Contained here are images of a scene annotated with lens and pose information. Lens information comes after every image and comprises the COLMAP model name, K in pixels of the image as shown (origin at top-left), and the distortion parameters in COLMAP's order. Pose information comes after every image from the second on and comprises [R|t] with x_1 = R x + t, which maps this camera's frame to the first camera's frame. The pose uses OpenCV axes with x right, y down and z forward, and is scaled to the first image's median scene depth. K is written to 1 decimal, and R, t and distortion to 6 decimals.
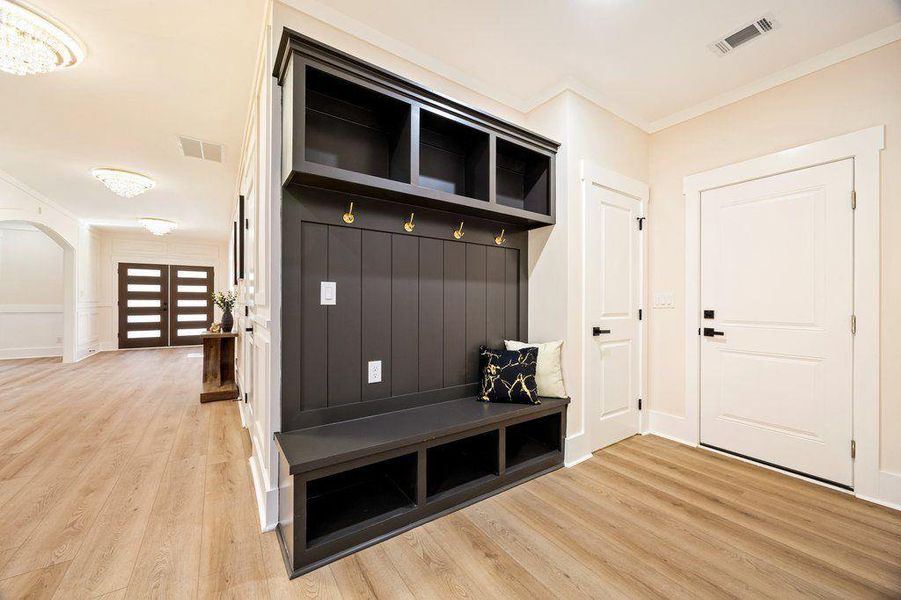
lens RADIAL K [[343.1, 0, 450.5], [0, 343.1, 300.0], [0, 0, 1]] dist [0.000744, -0.000142]
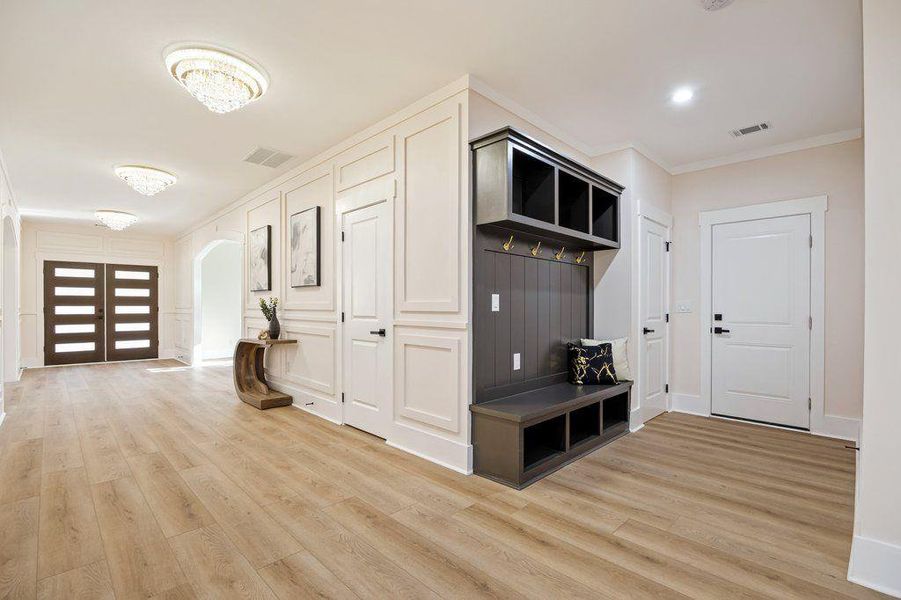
lens RADIAL K [[407.8, 0, 454.5], [0, 407.8, 306.1], [0, 0, 1]] dist [-0.011314, 0.000226]
pose [[0.983453, -0.001685, 0.181154, -0.539625], [0.000950, 0.999991, 0.004144, -0.008937], [-0.181159, -0.003903, 0.983446, -0.366772]]
